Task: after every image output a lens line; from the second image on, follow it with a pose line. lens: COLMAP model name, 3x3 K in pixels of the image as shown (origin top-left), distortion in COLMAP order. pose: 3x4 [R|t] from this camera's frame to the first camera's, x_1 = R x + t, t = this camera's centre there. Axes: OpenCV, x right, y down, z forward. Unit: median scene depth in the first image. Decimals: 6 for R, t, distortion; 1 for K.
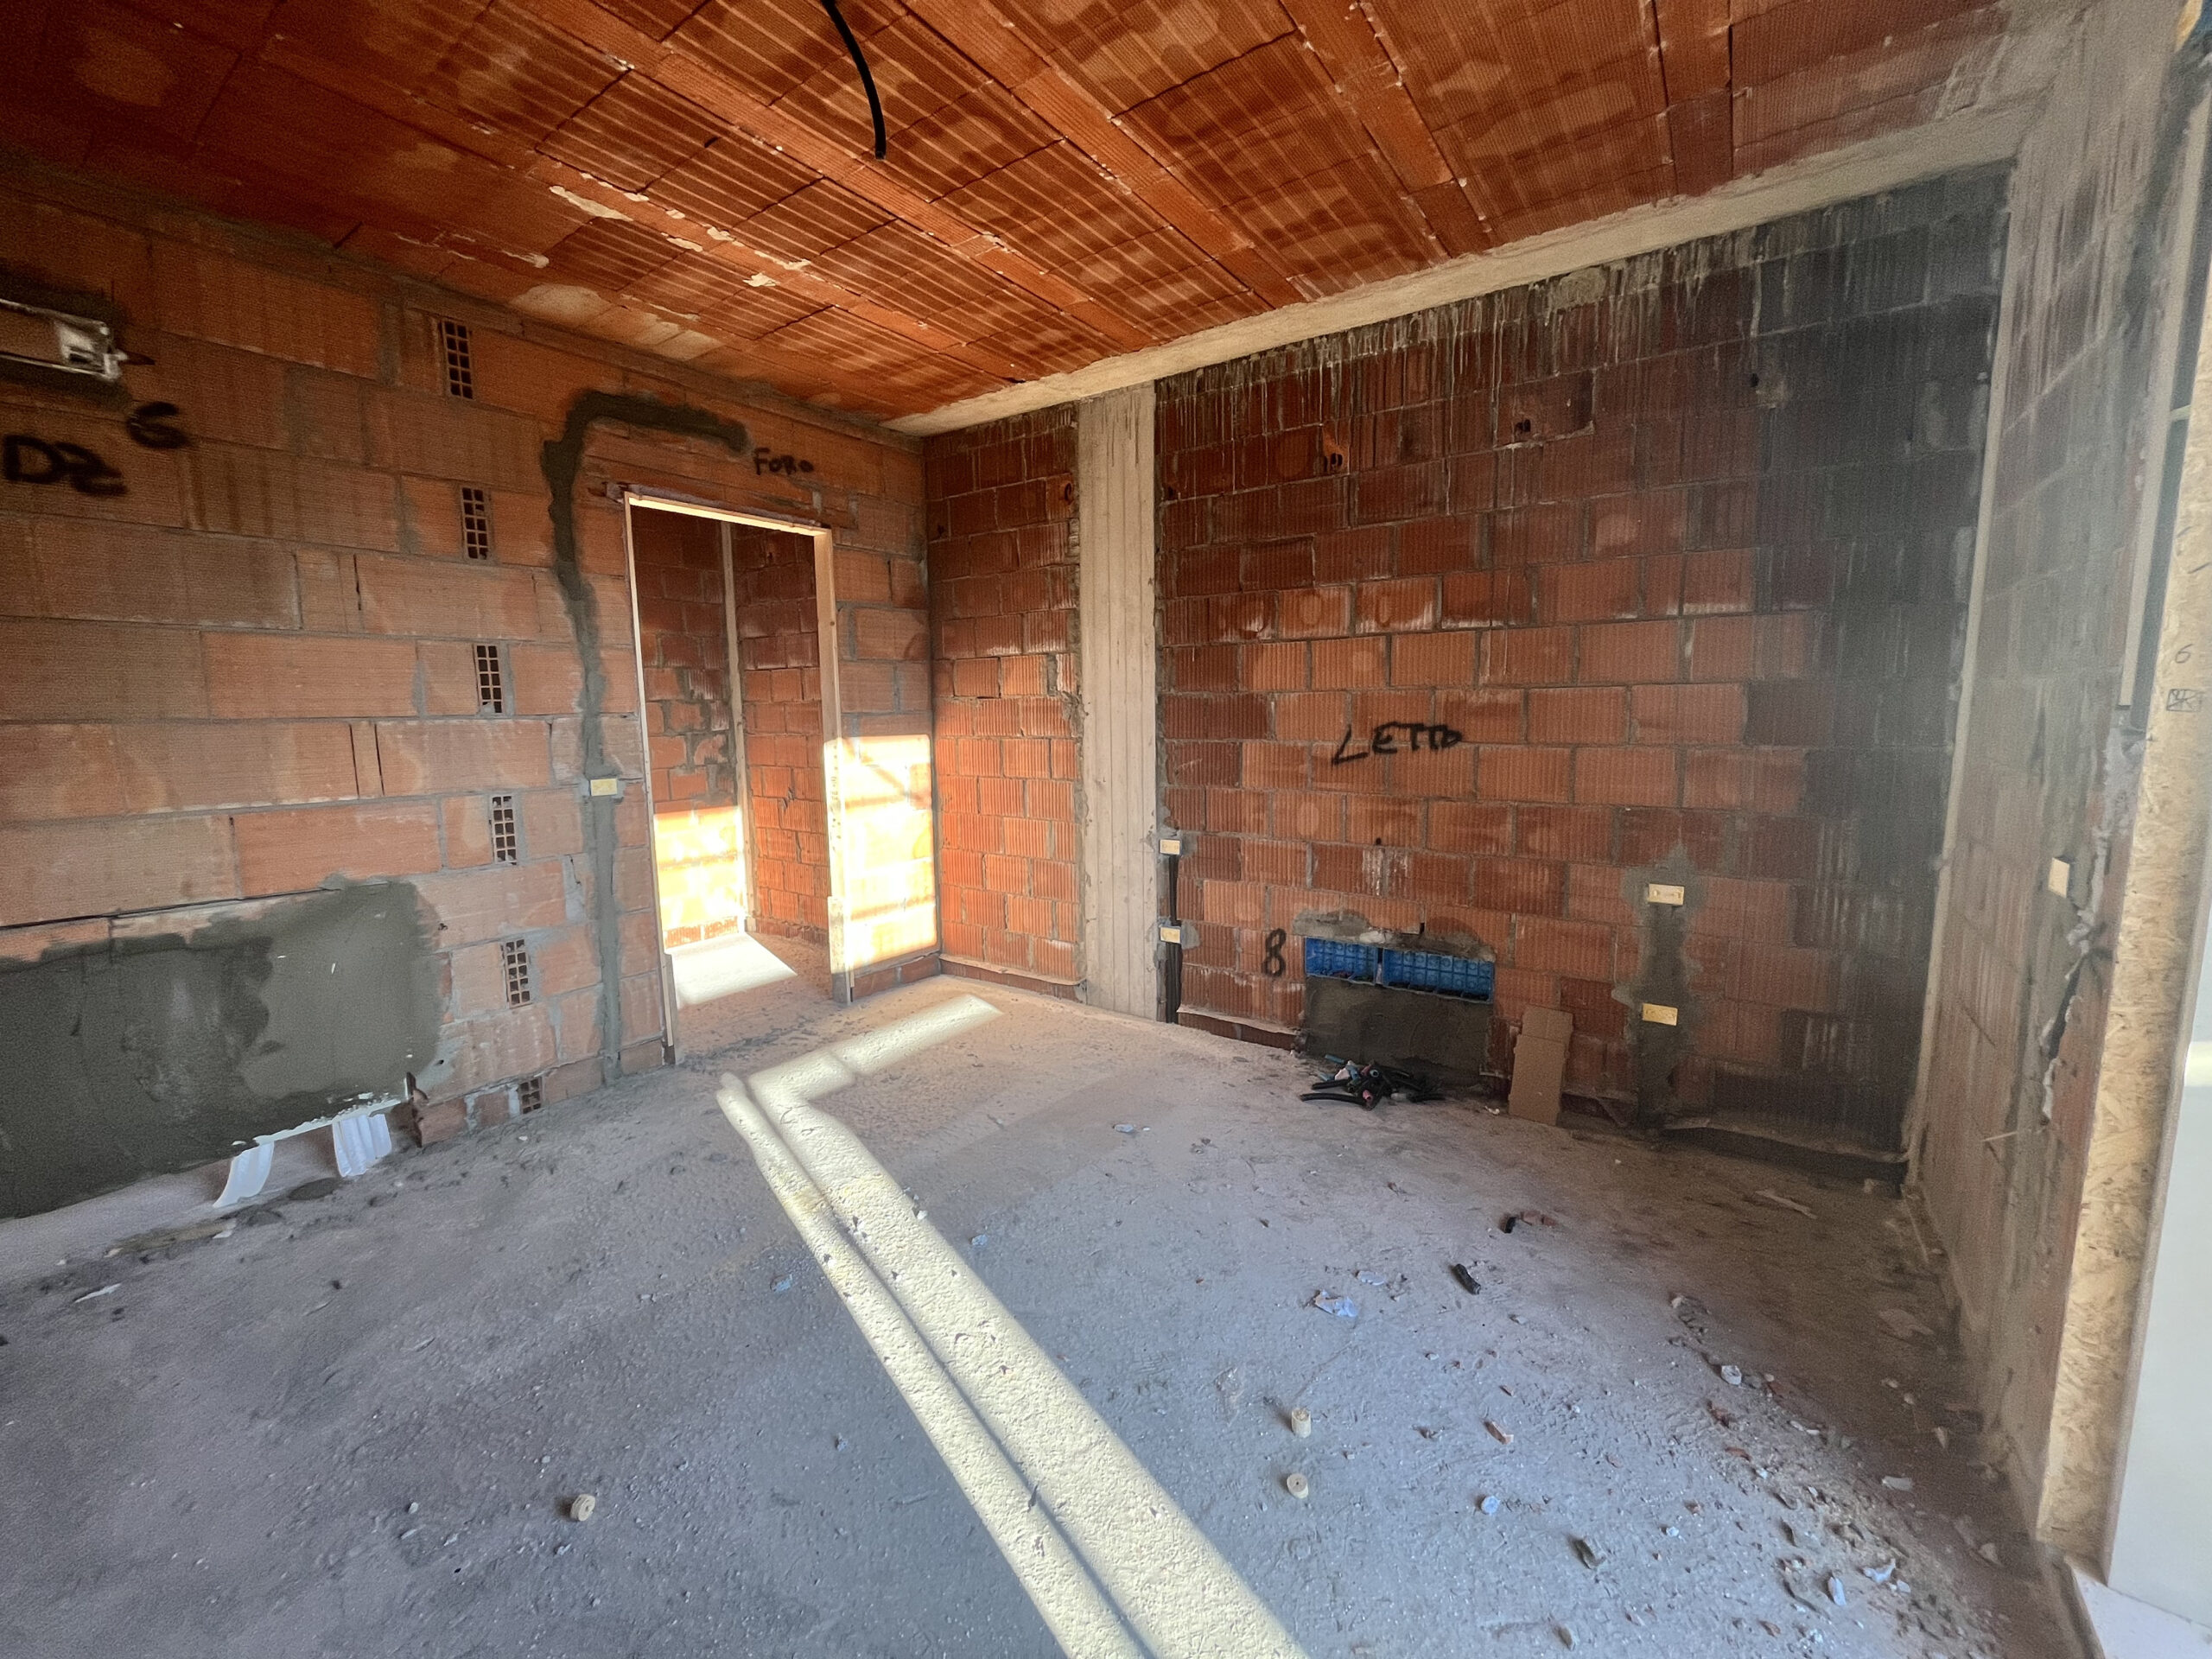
lens RADIAL K [[887.4, 0, 1106.5], [0, 887.4, 813.3], [0, 0, 1]] dist [-0.002694, 0.000026]
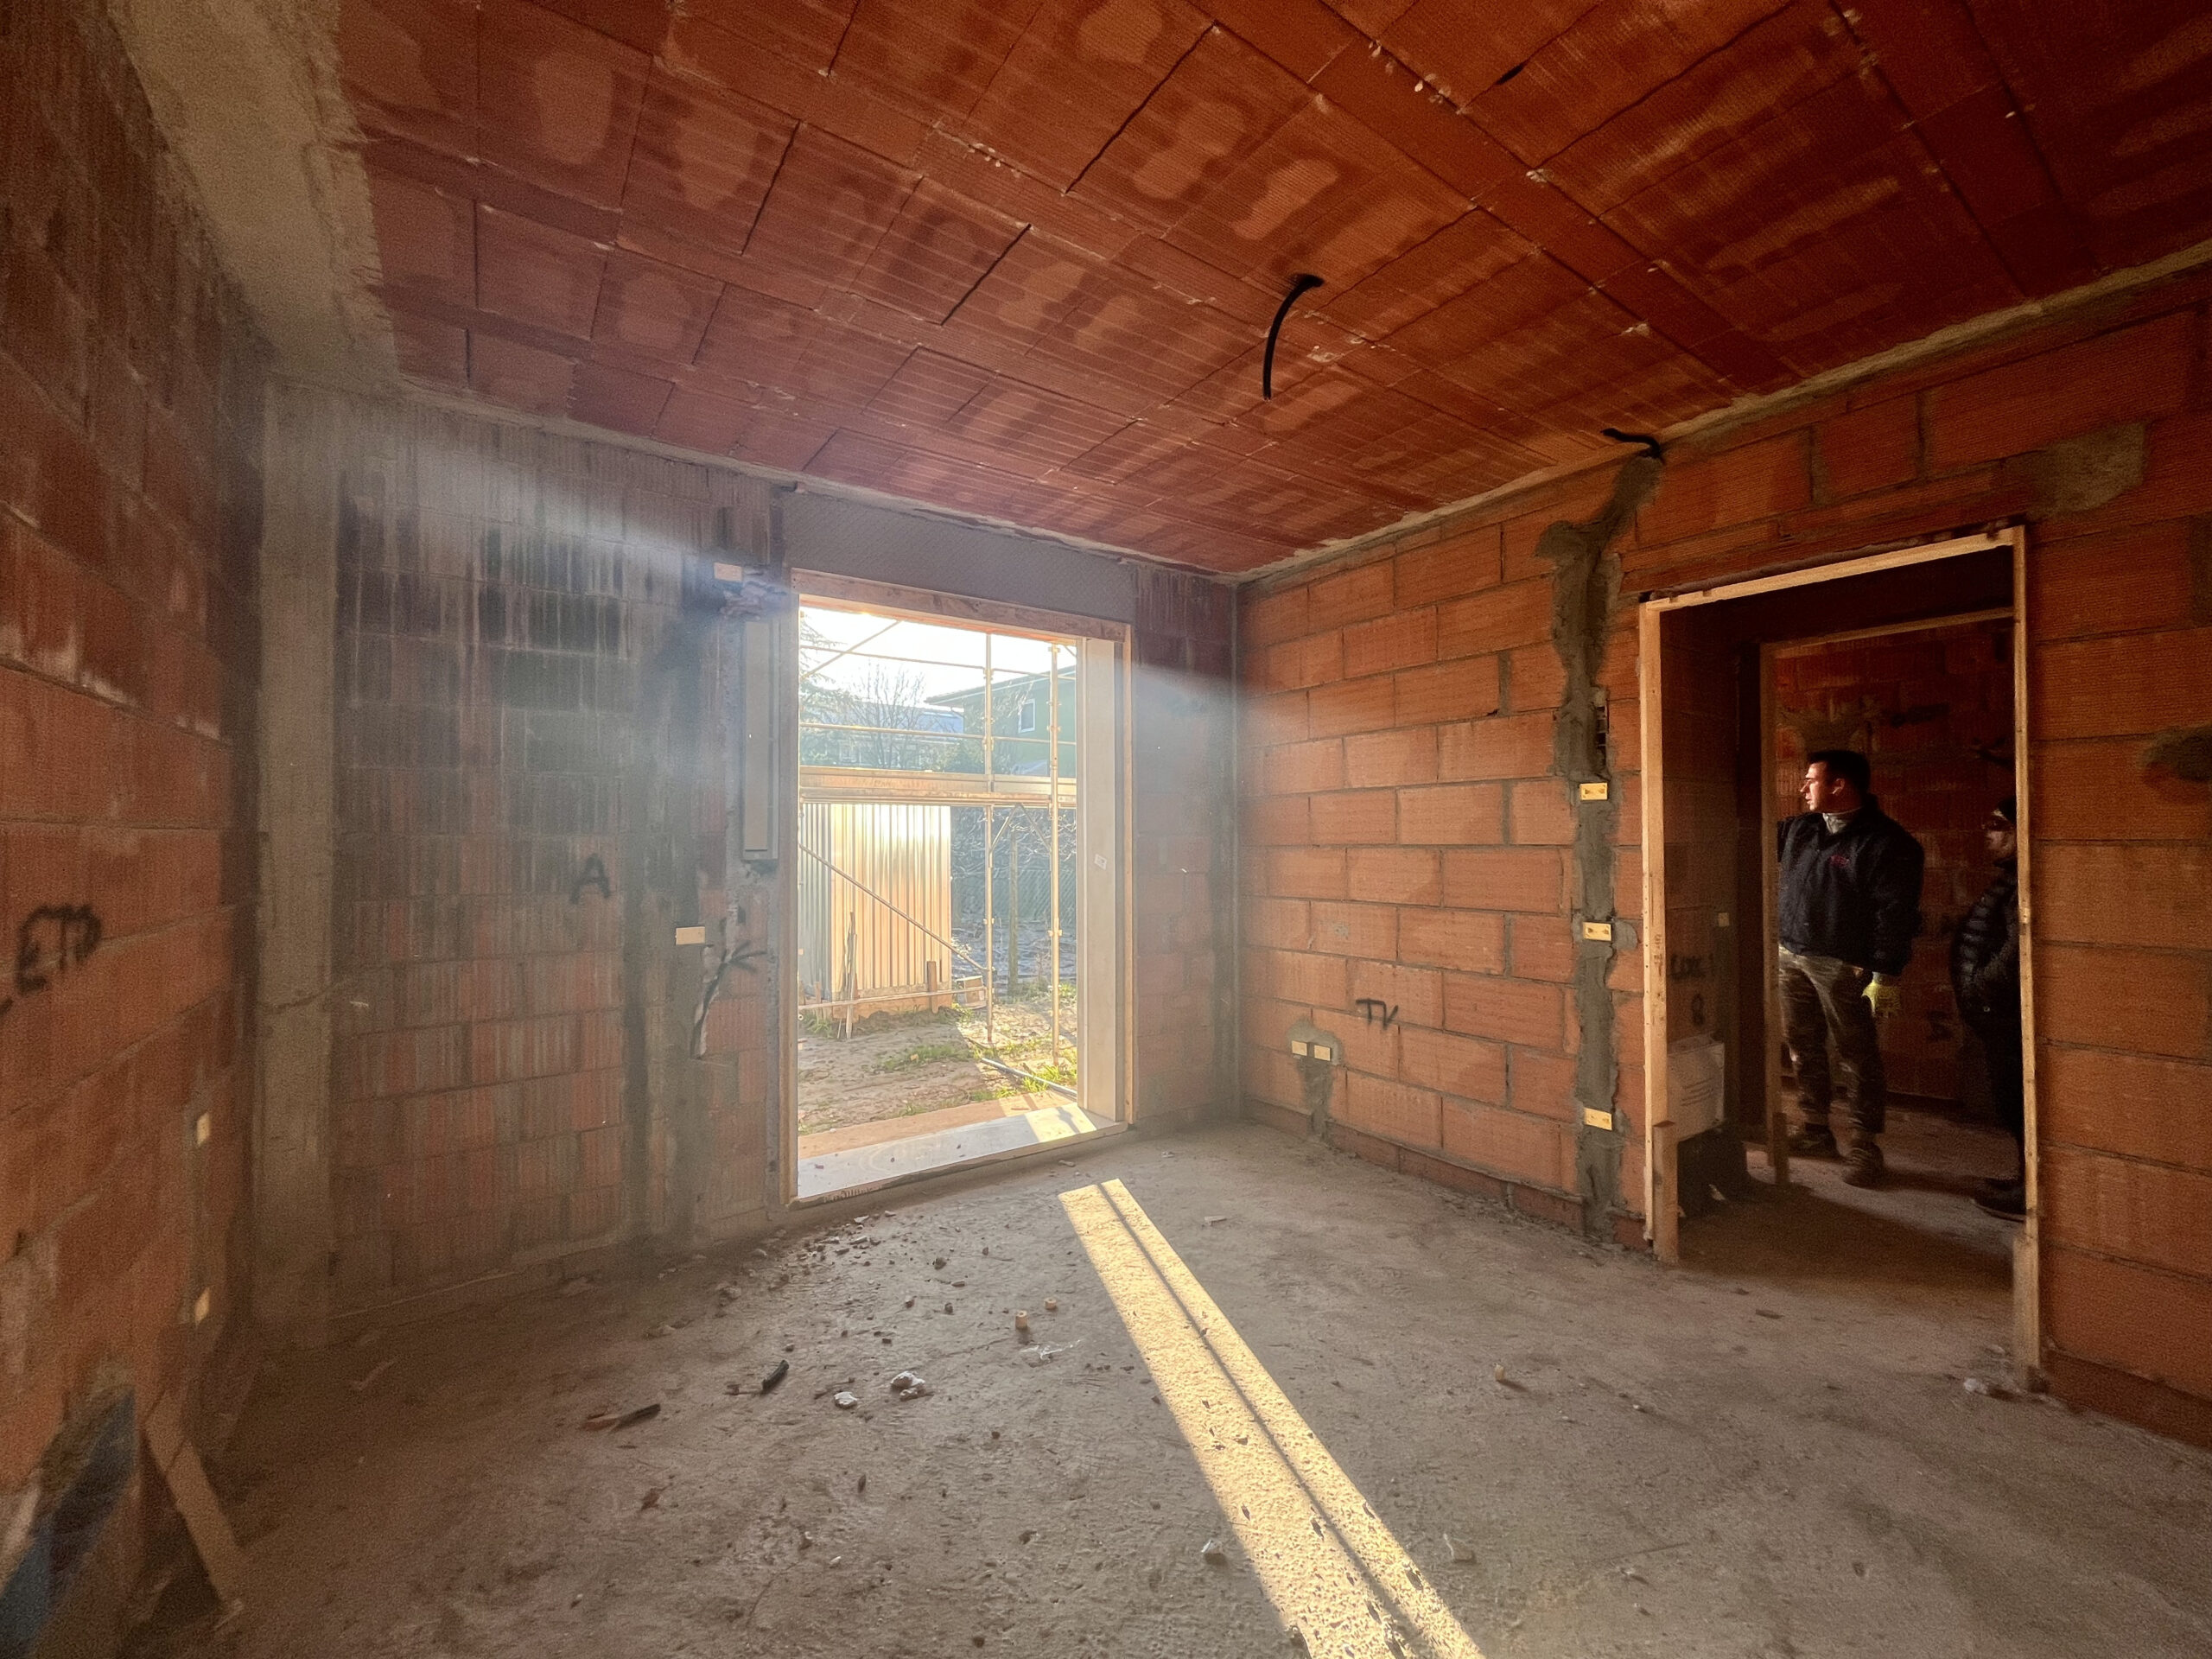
lens RADIAL K [[887.4, 0, 1122.4], [0, 887.4, 829.8], [0, 0, 1]] dist [-0.002694, 0.000026]
pose [[-0.944273, 0.019307, 0.328596, -0.365594], [0.056450, 0.992987, 0.103873, -0.226061], [-0.324286, 0.116634, -0.938741, 1.826207]]
